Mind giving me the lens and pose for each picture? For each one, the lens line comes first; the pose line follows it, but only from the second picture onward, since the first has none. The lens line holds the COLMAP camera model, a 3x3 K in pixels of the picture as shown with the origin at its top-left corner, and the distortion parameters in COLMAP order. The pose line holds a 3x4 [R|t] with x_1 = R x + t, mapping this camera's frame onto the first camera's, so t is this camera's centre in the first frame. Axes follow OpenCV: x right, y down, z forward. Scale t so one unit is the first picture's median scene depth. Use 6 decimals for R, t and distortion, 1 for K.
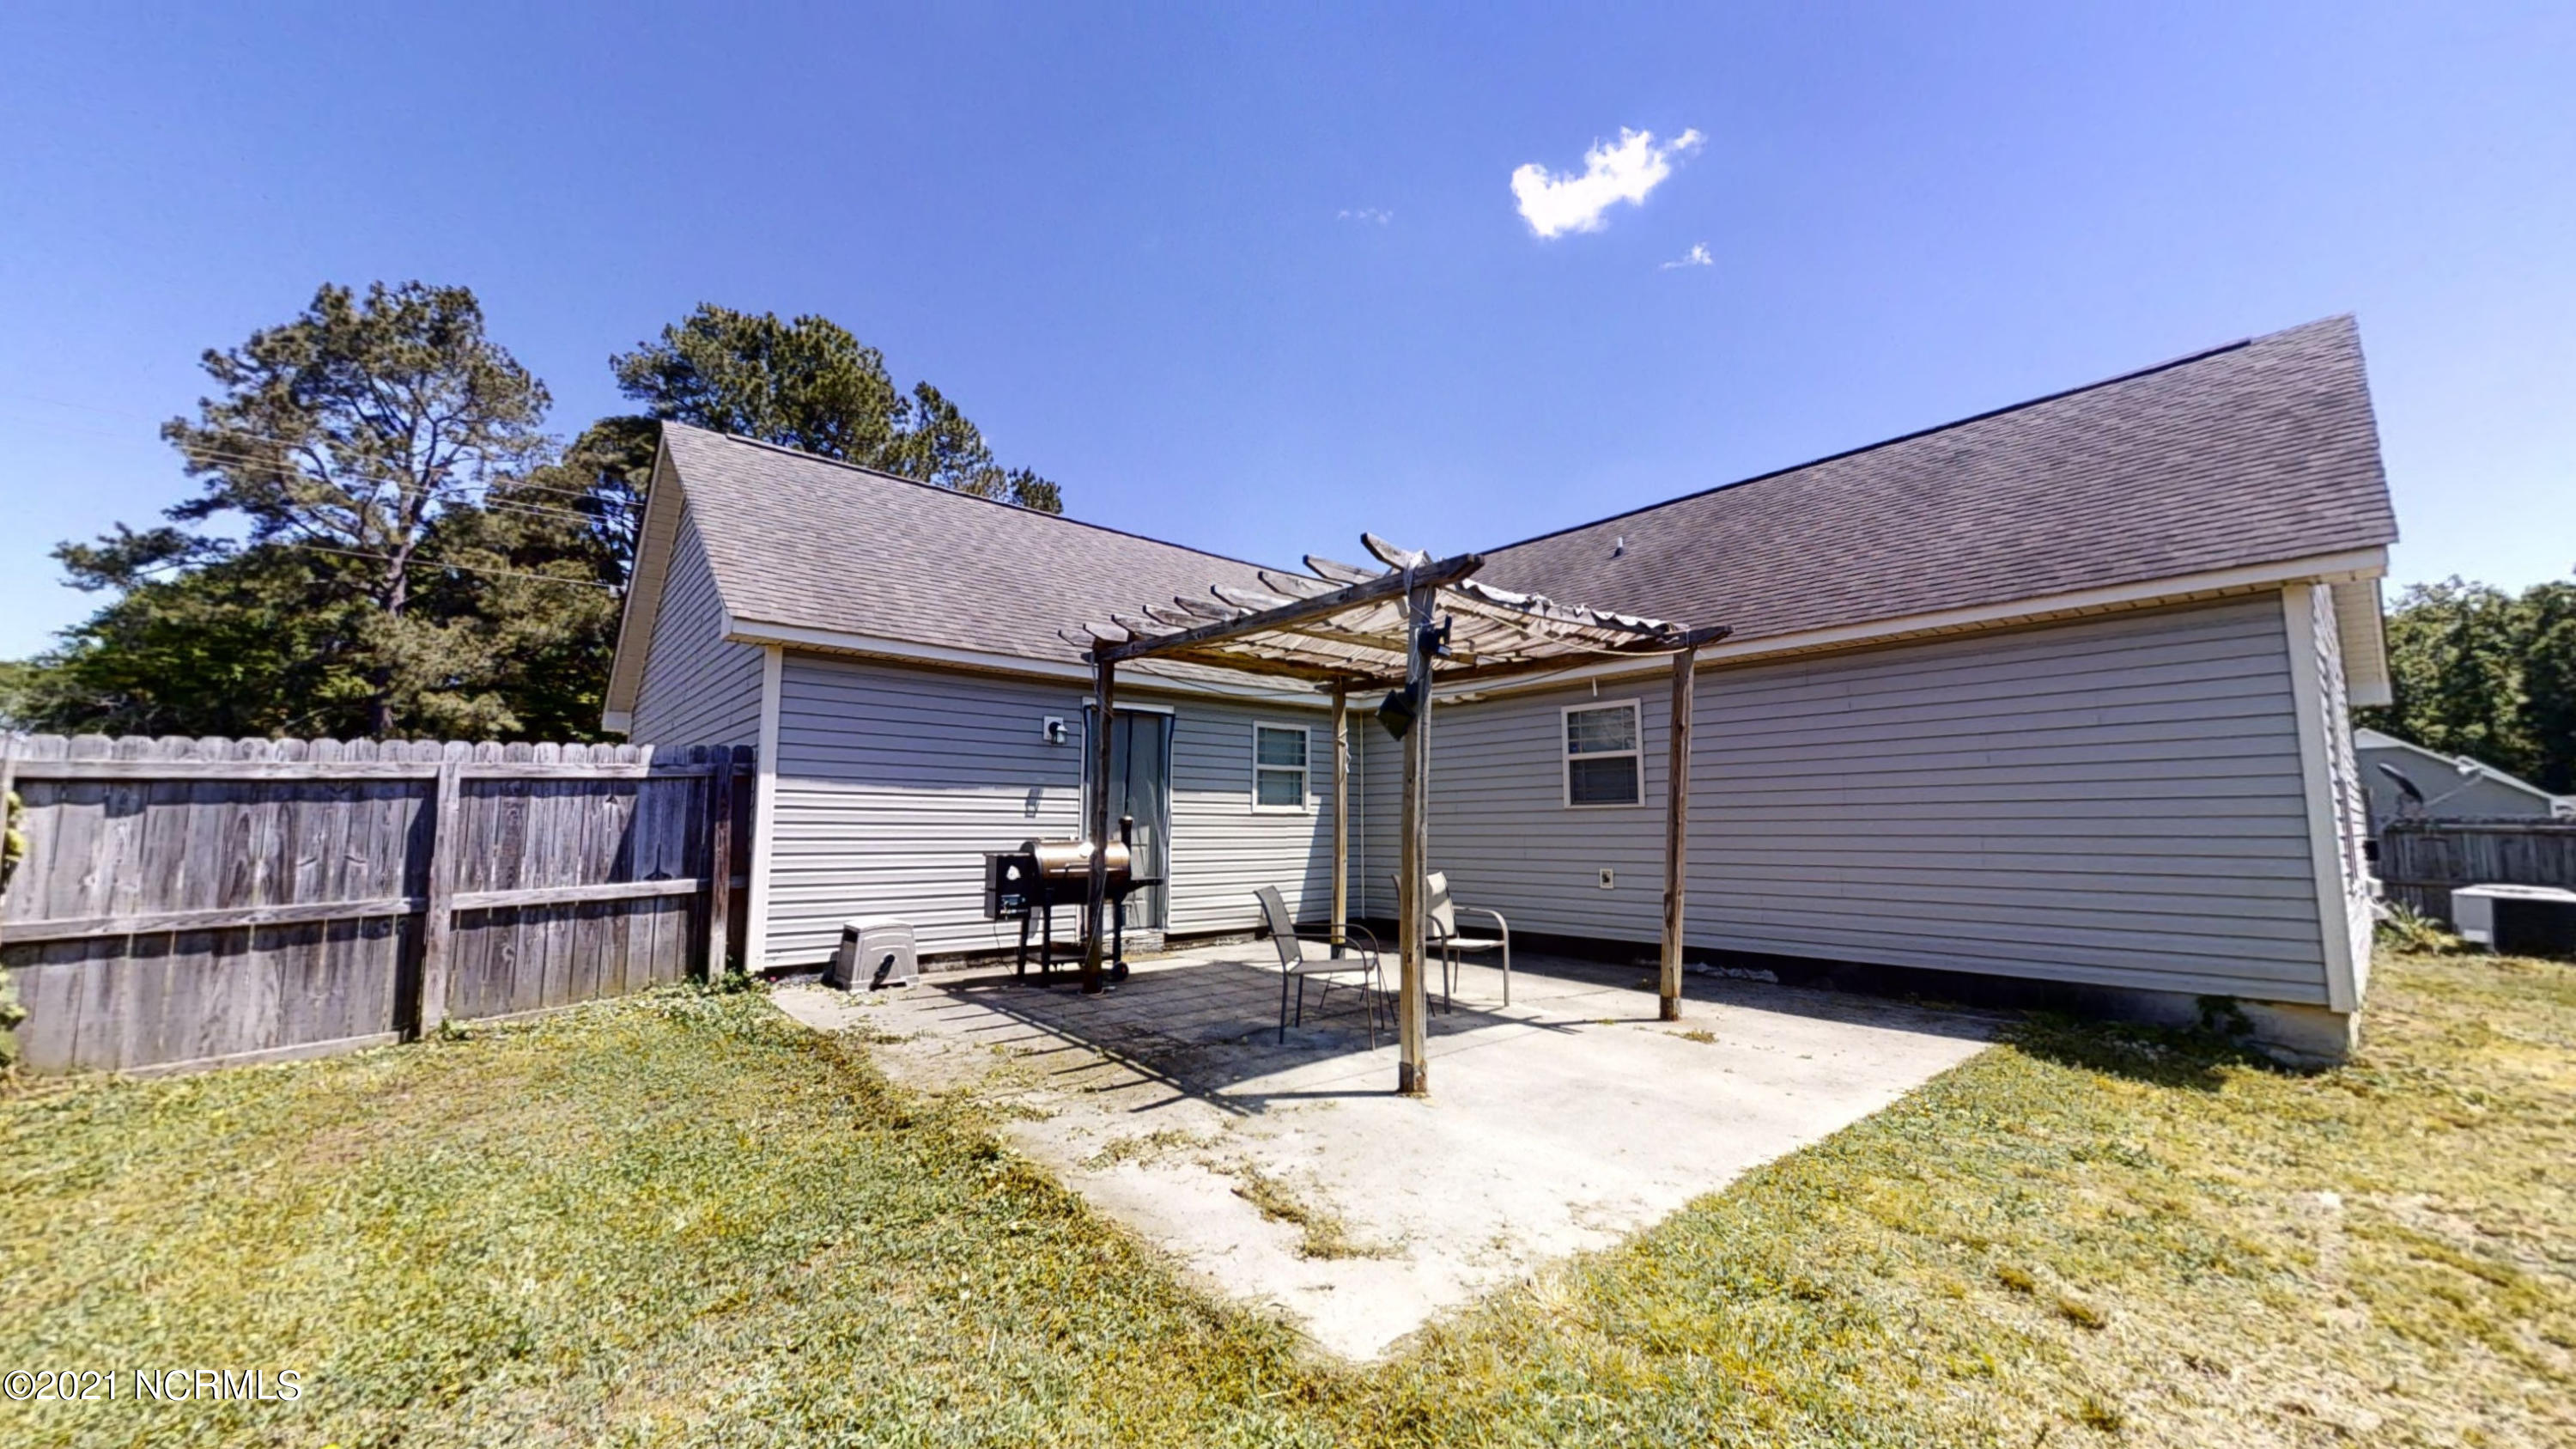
lens RADIAL K [[942.7, 0, 1285.4], [0, 942.7, 732.2], [0, 0, 1]] dist [-0.001472, 0.000166]
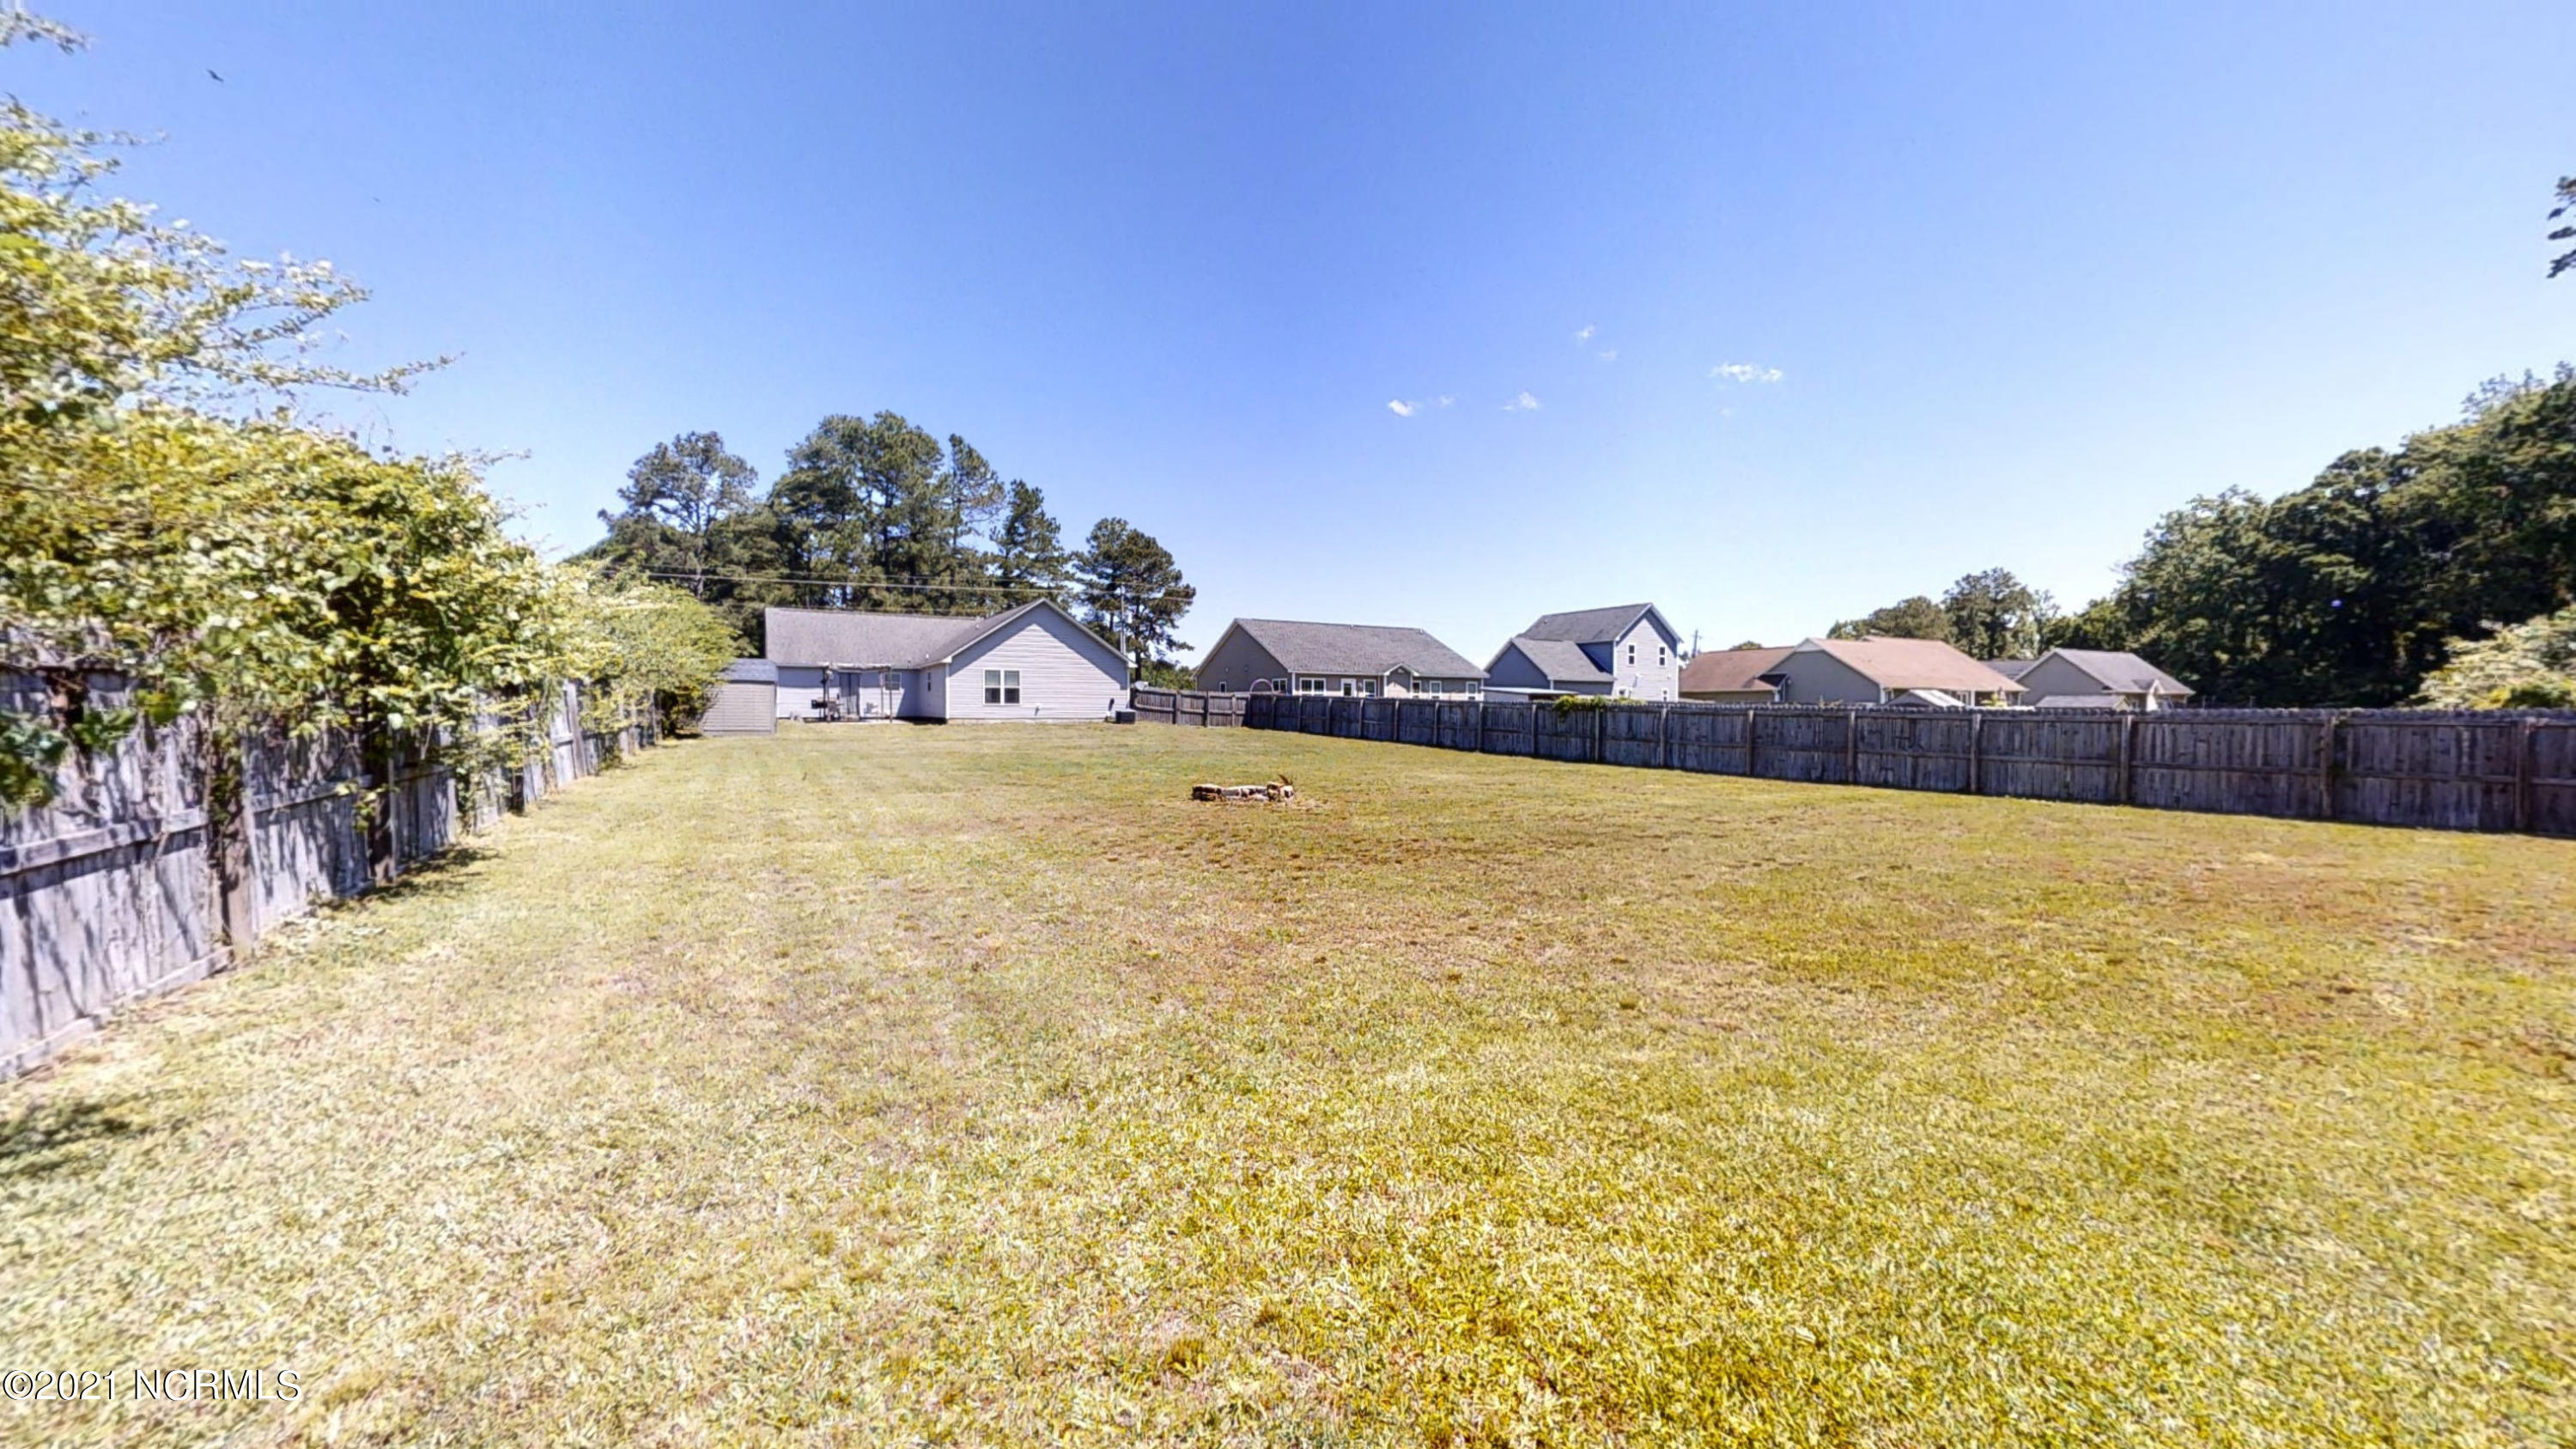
lens RADIAL K [[942.7, 0, 1285.4], [0, 942.7, 732.2], [0, 0, 1]] dist [-0.001472, 0.000166]
pose [[0.981793, 0.009212, -0.189733, 0.720672], [0.015946, 0.991301, 0.130647, -0.076566], [0.189286, -0.131293, 0.973105, -0.819089]]
